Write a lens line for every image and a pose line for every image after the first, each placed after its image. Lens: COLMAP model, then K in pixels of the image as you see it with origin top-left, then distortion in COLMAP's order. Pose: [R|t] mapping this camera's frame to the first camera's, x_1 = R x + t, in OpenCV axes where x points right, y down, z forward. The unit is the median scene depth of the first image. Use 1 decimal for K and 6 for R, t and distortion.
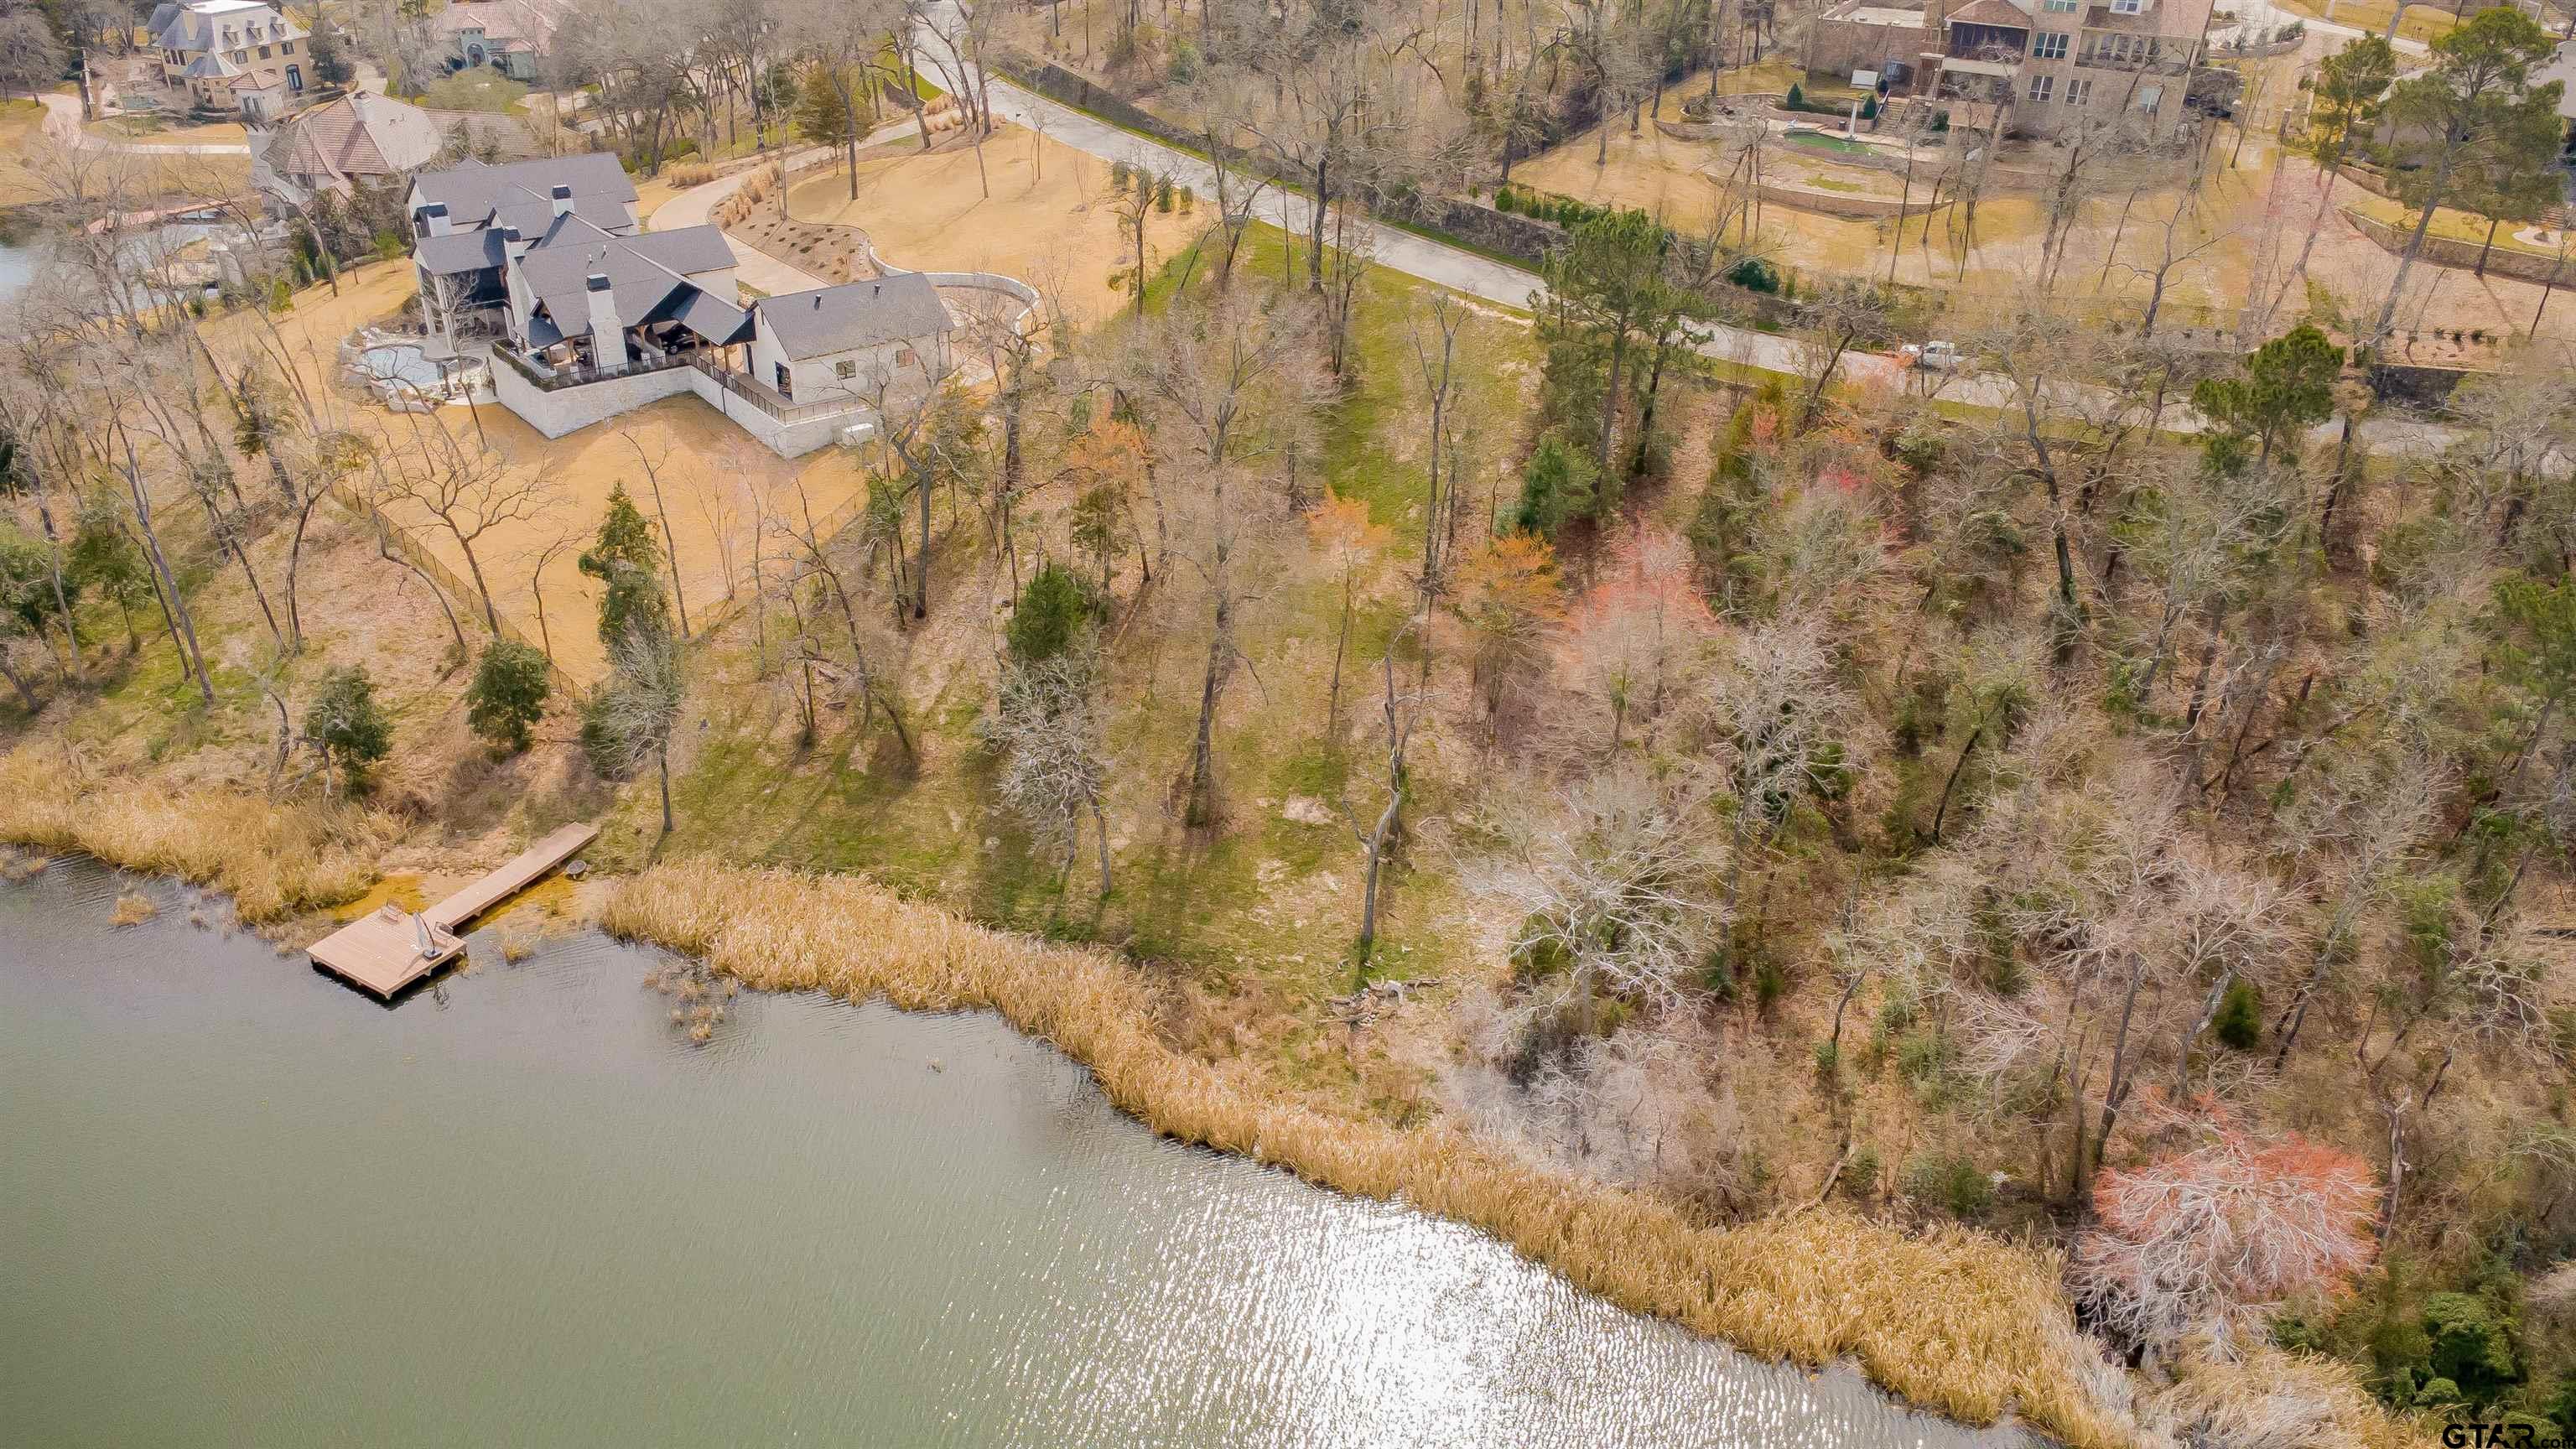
lens RADIAL K [[1786.7, 0, 1296.4], [0, 1786.7, 711.0], [0, 0, 1]] dist [0.016642, -0.013532]
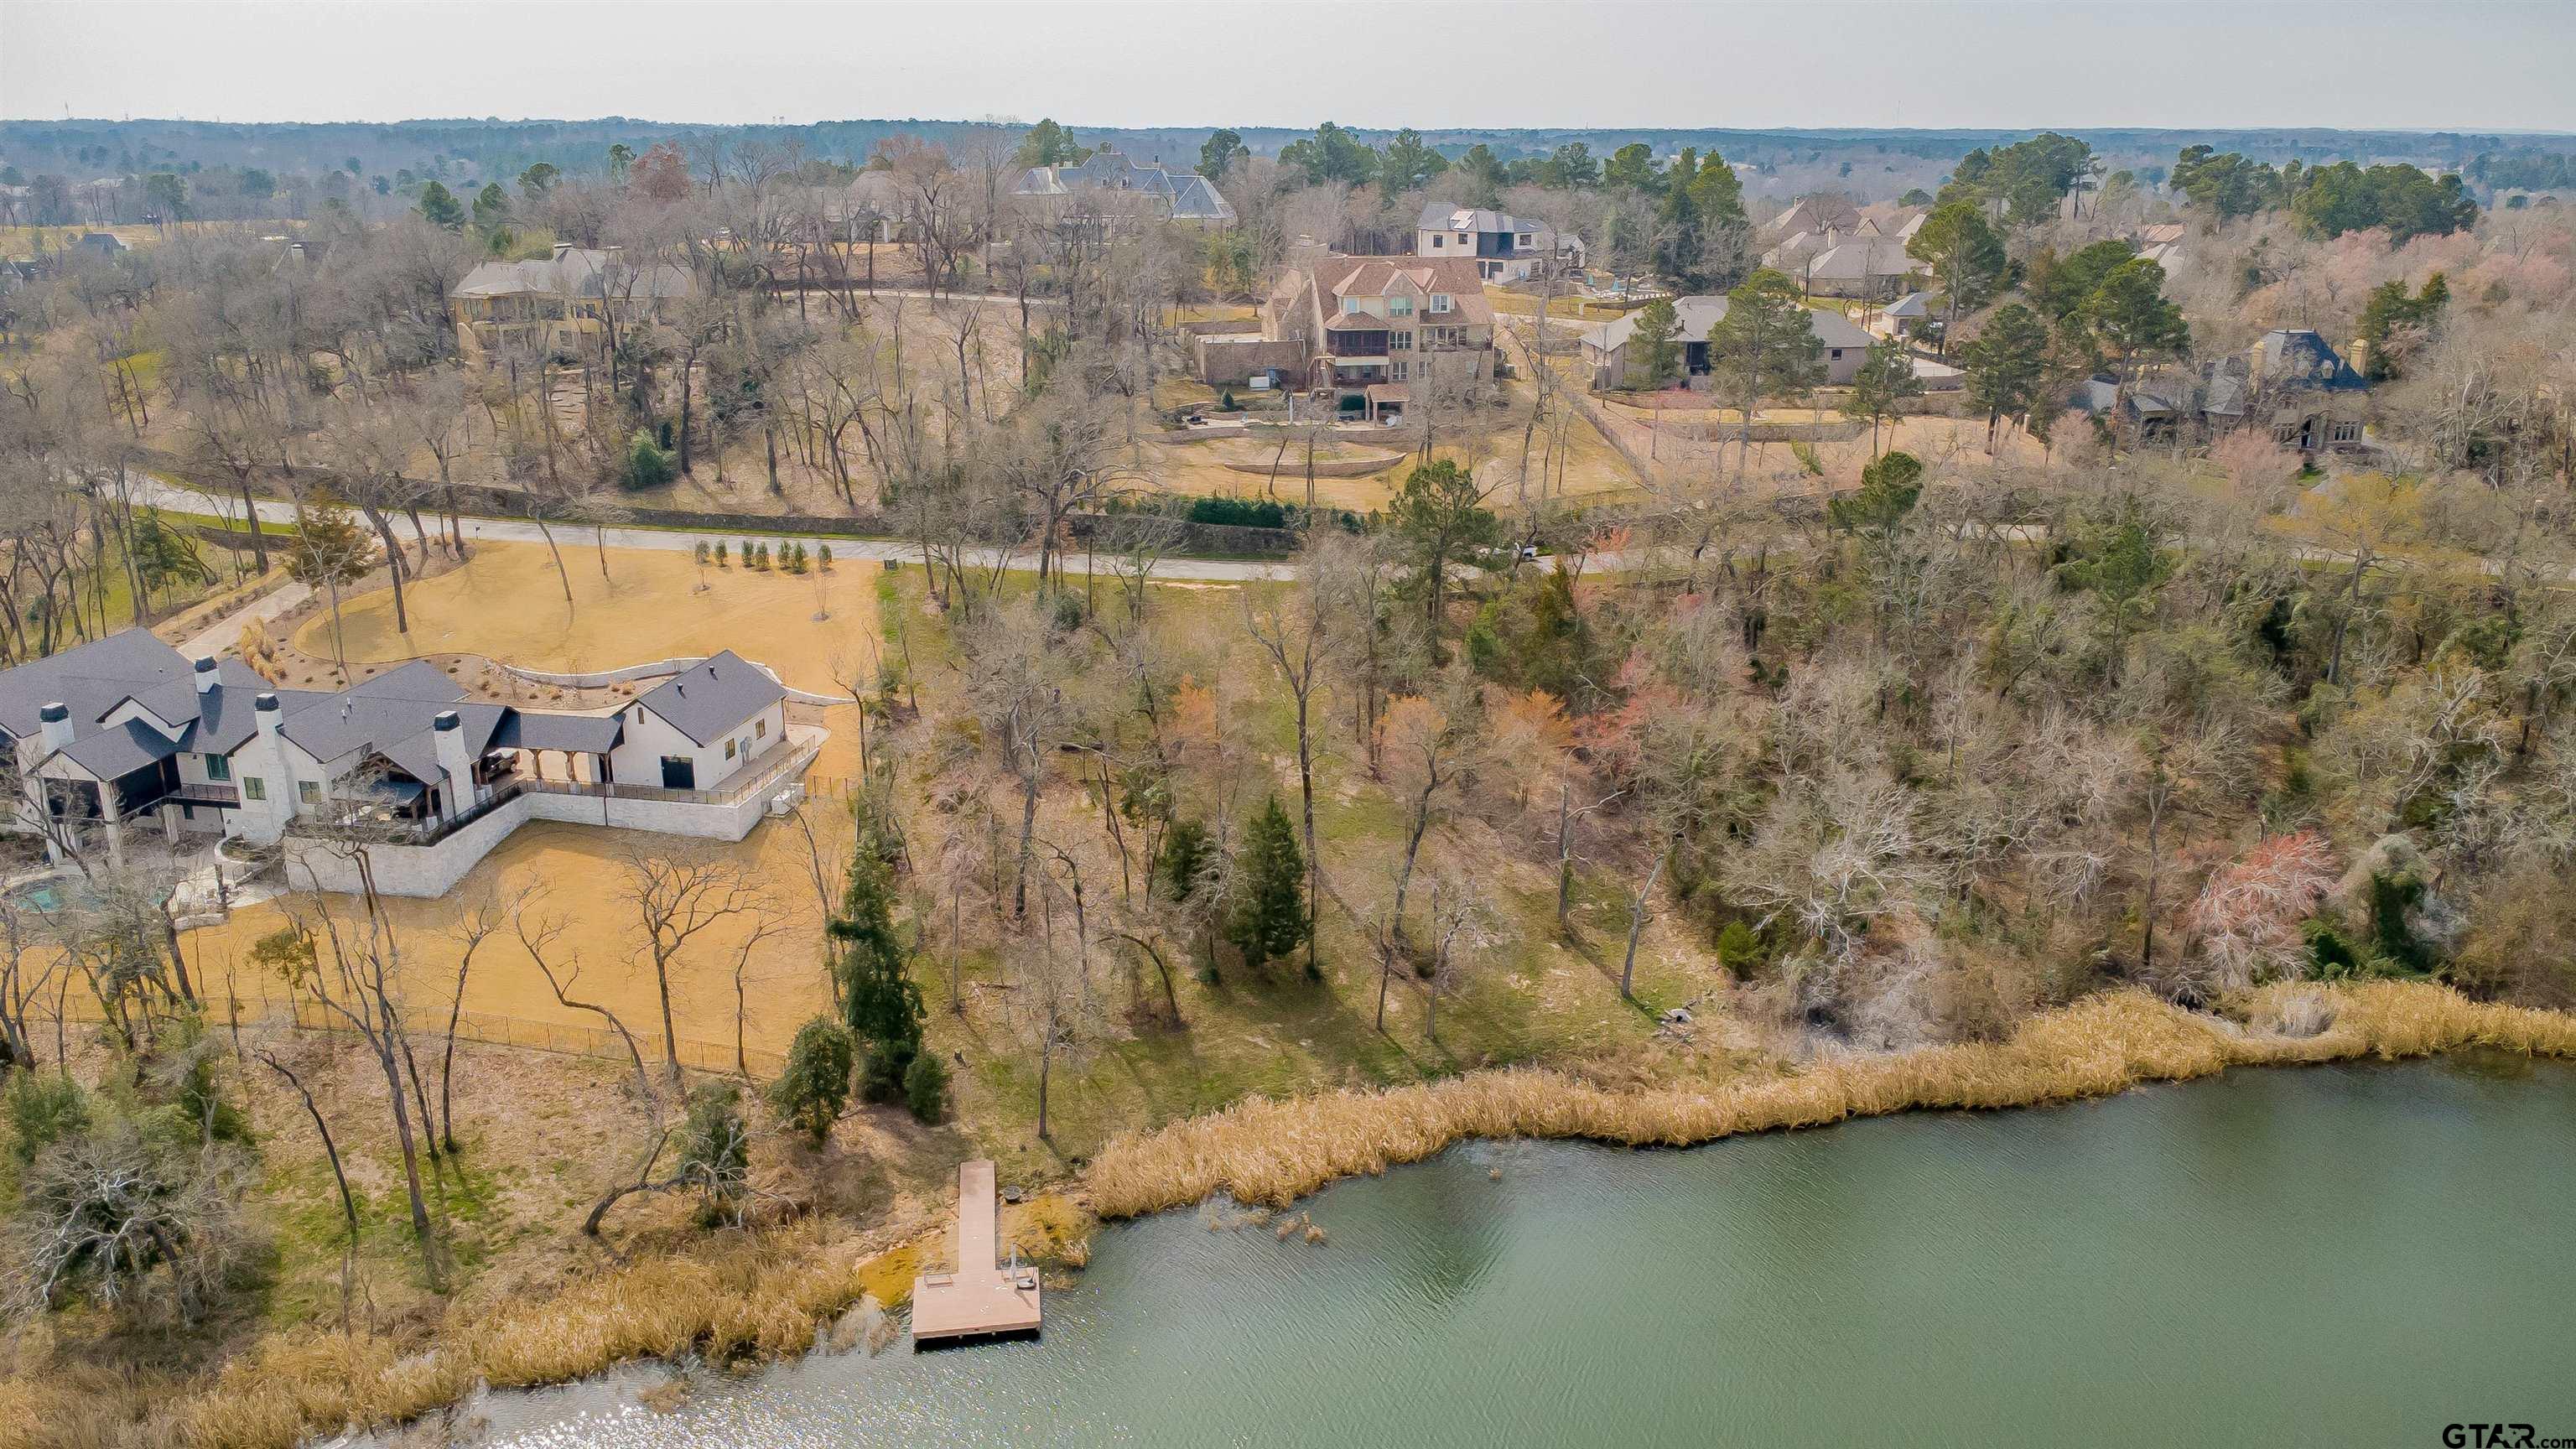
lens RADIAL K [[1786.7, 0, 1305.4], [0, 1786.7, 737.4], [0, 0, 1]] dist [0.016642, -0.013532]
pose [[0.786337, -0.229950, 0.573409, -0.496052], [0.326305, 0.942712, -0.069425, -0.018969], [-0.524595, 0.241697, 0.816323, 0.009248]]
